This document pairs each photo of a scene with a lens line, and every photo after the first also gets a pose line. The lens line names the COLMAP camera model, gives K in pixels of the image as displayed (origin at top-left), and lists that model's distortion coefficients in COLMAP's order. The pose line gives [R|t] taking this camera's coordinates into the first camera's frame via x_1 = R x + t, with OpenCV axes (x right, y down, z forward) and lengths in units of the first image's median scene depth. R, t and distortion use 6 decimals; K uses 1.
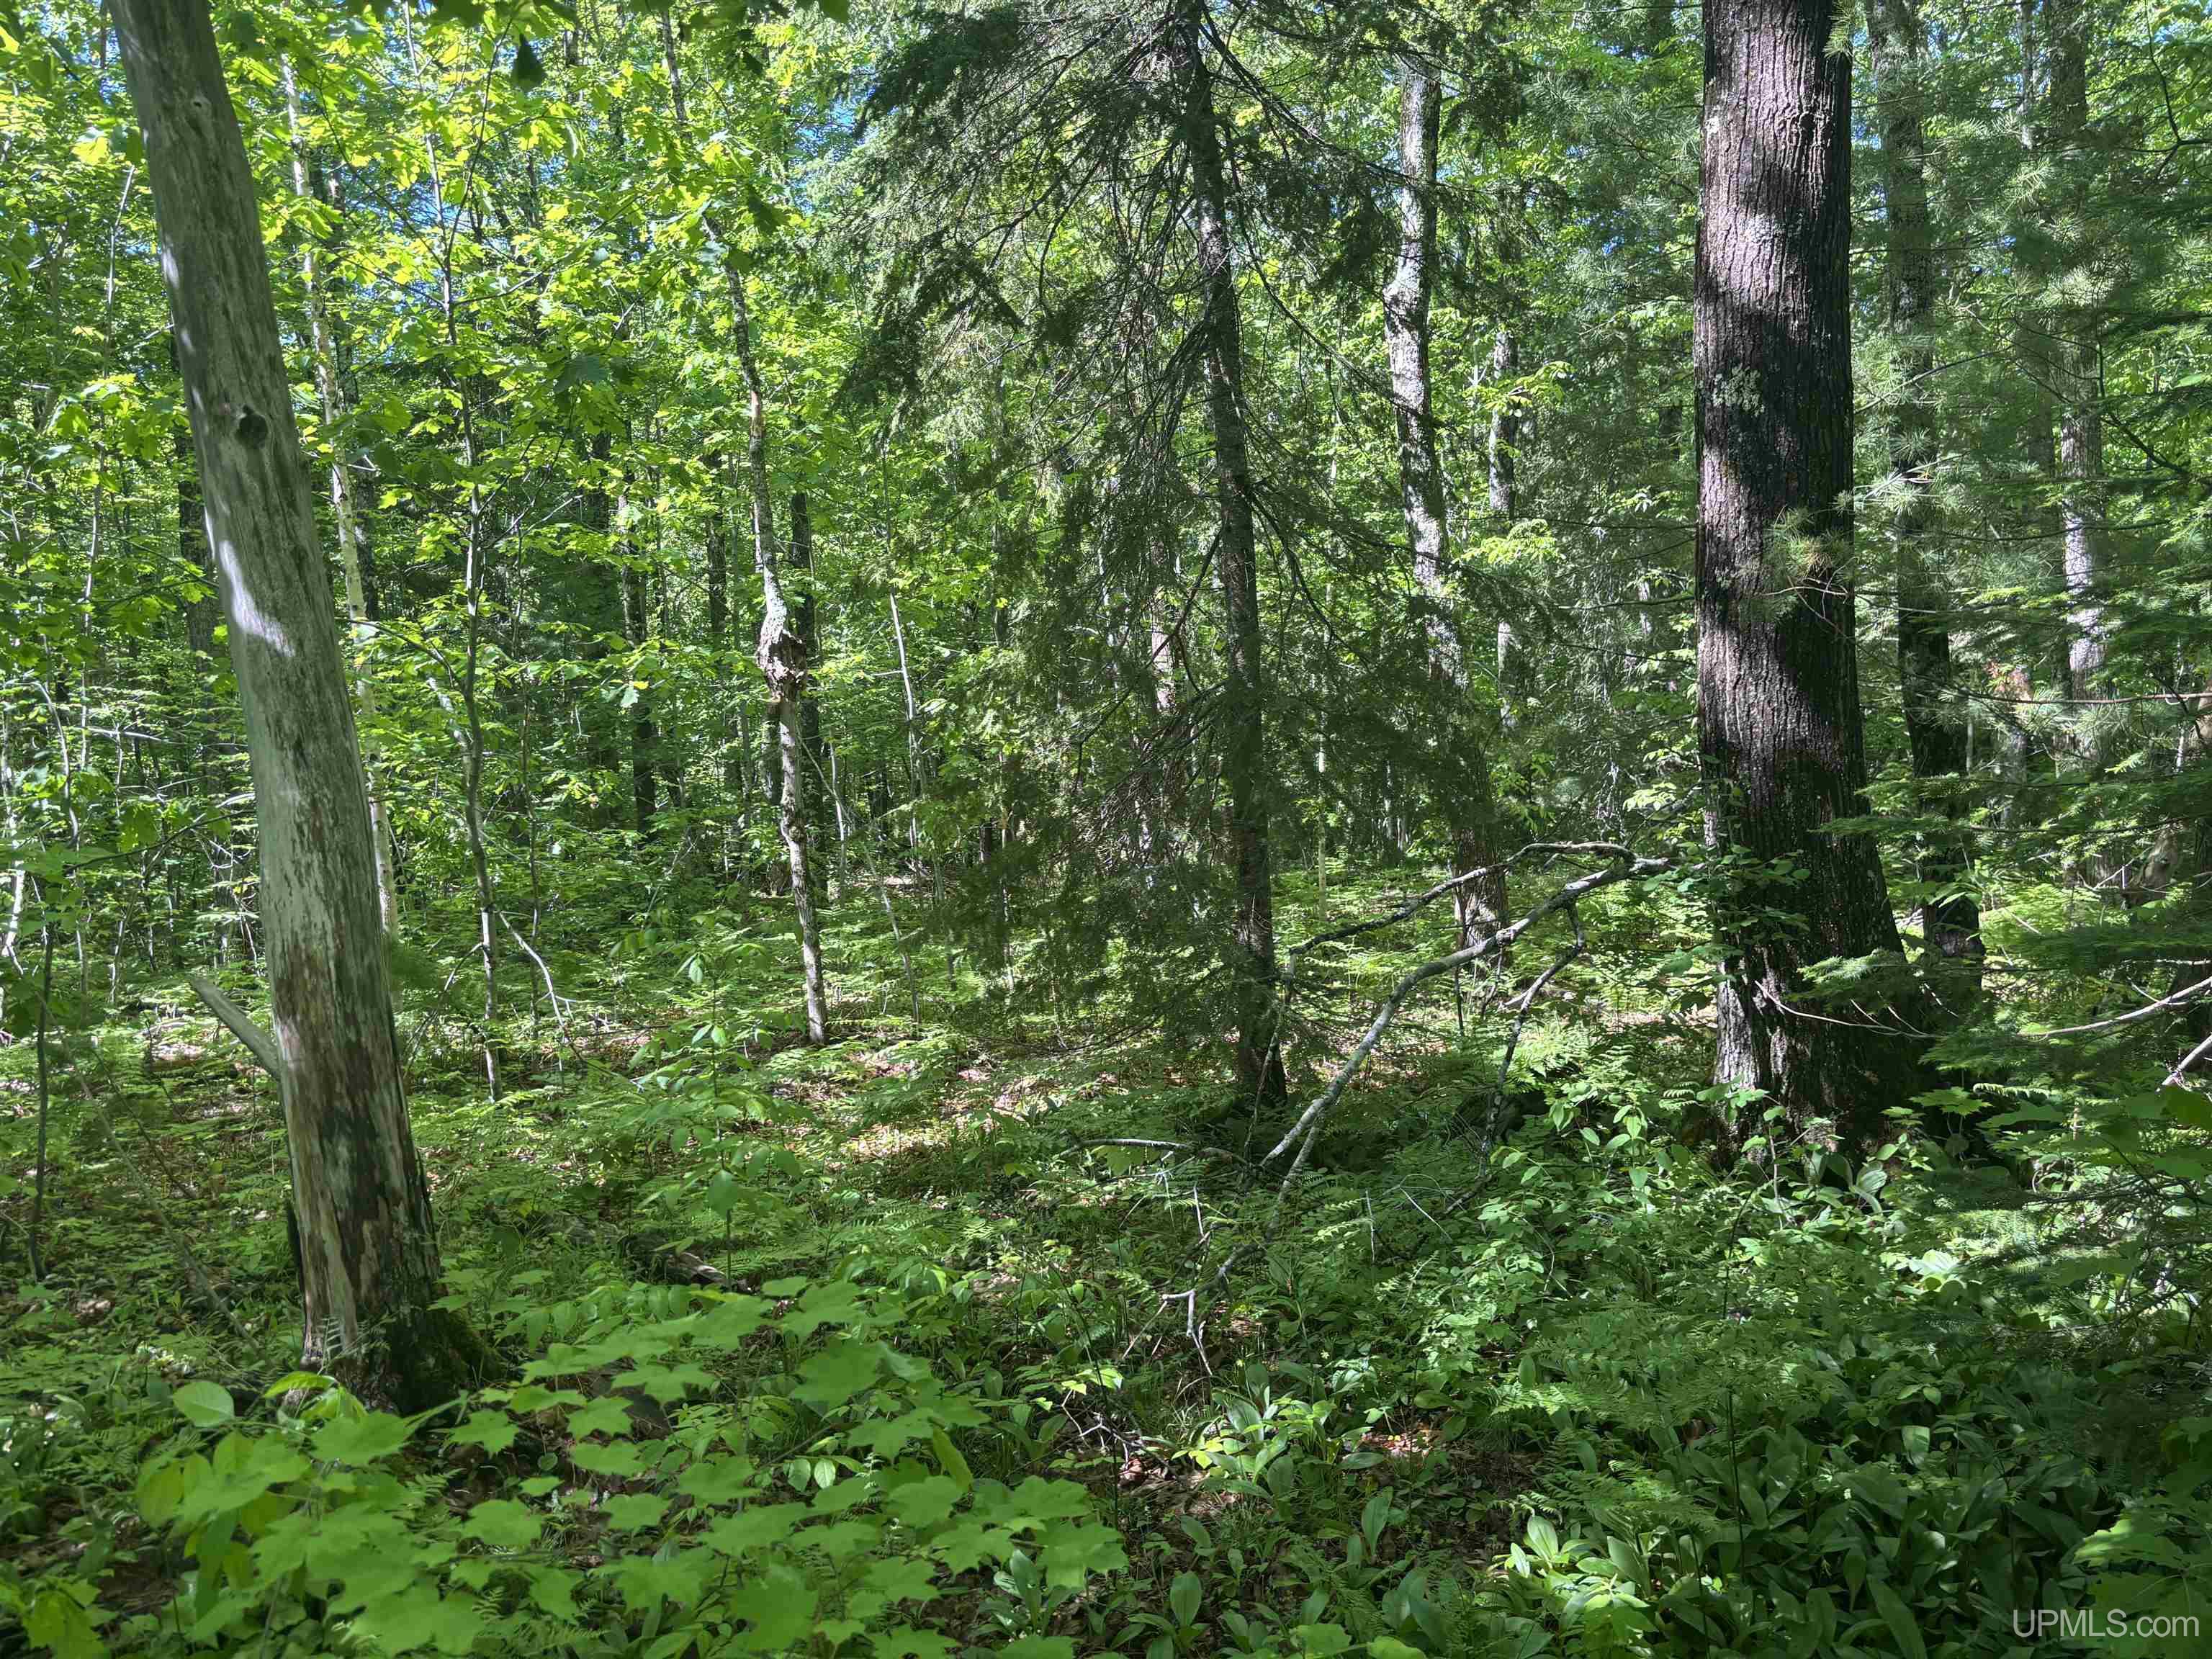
lens RADIAL K [[1680.0, 0, 1105.0], [0, 1680.0, 836.0], [0, 0, 1]] dist [0.039737, -0.043479]
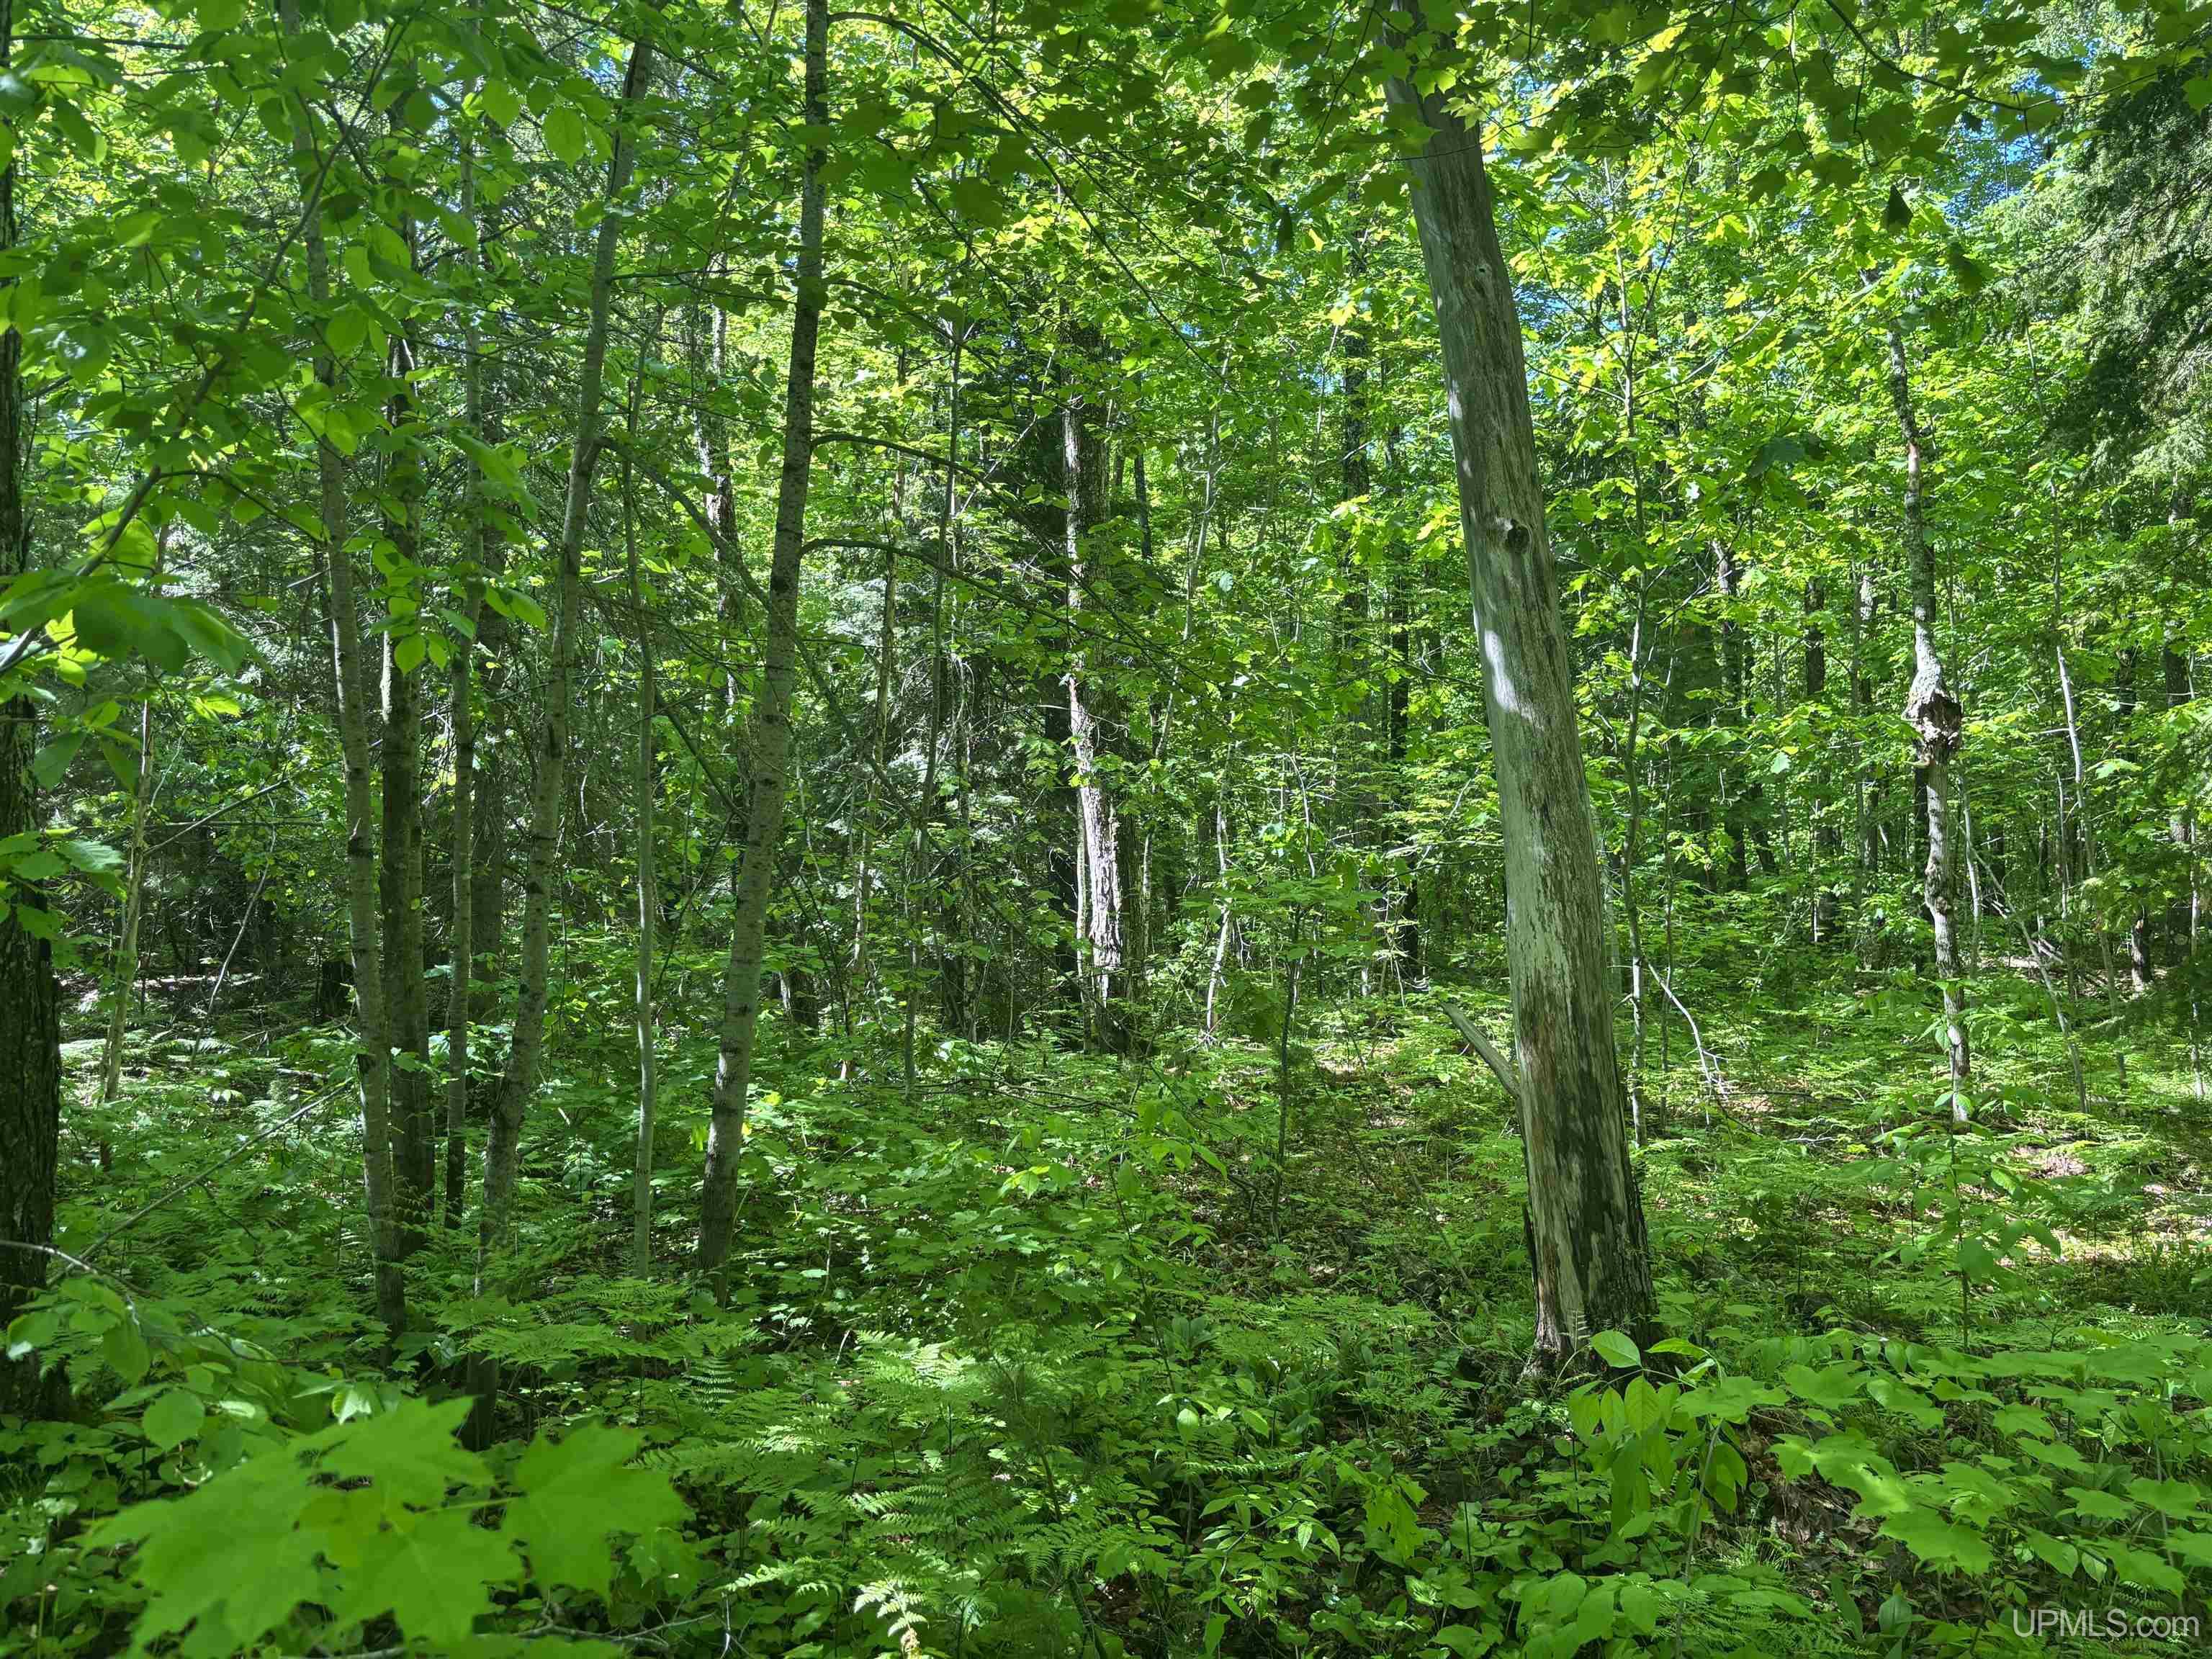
lens RADIAL K [[1680.0, 0, 1098.2], [0, 1680.0, 834.2], [0, 0, 1]] dist [0.039737, -0.043479]
pose [[0.818614, 0.022486, -0.573904, -0.032585], [-0.043498, 0.998791, -0.022913, 0.001730], [0.572695, 0.043720, 0.818602, -0.053399]]
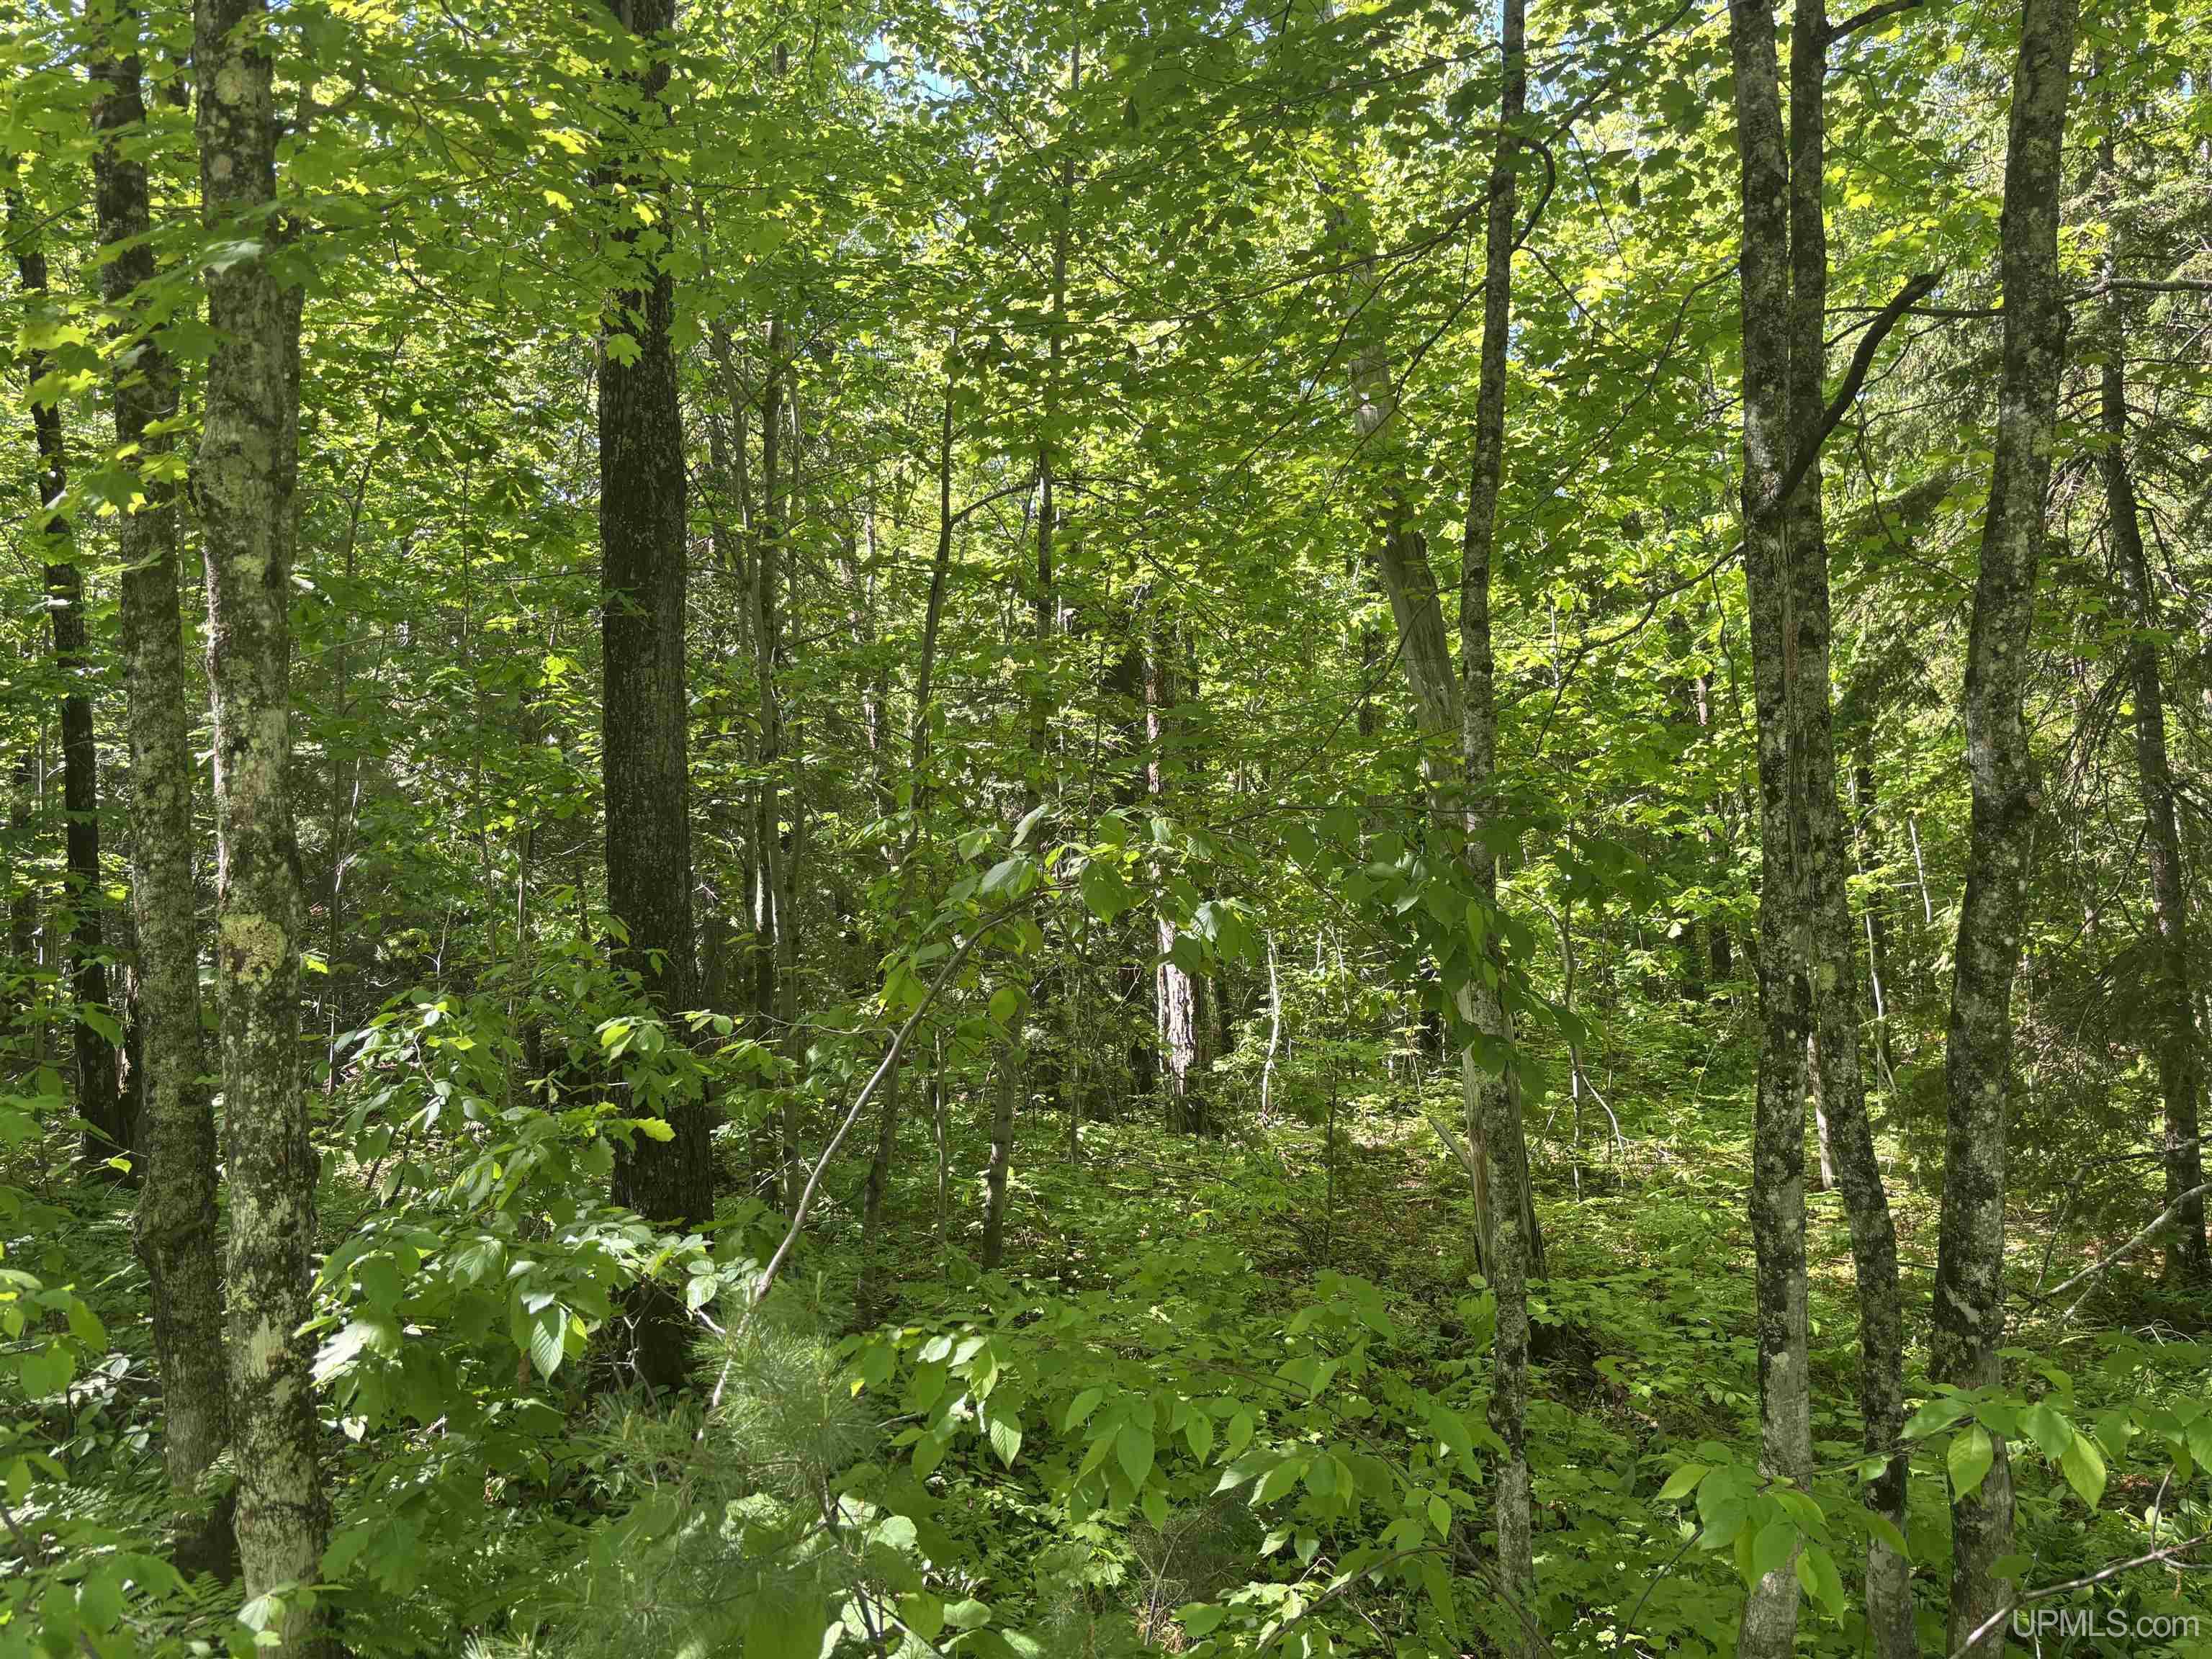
lens RADIAL K [[1680.0, 0, 1063.1], [0, 1680.0, 812.4], [0, 0, 1]] dist [0.039737, -0.043479]
pose [[0.796856, -0.013768, -0.604012, 0.158610], [-0.035370, 0.996962, -0.069389, -0.058560], [0.603133, 0.076657, 0.793949, -0.428314]]
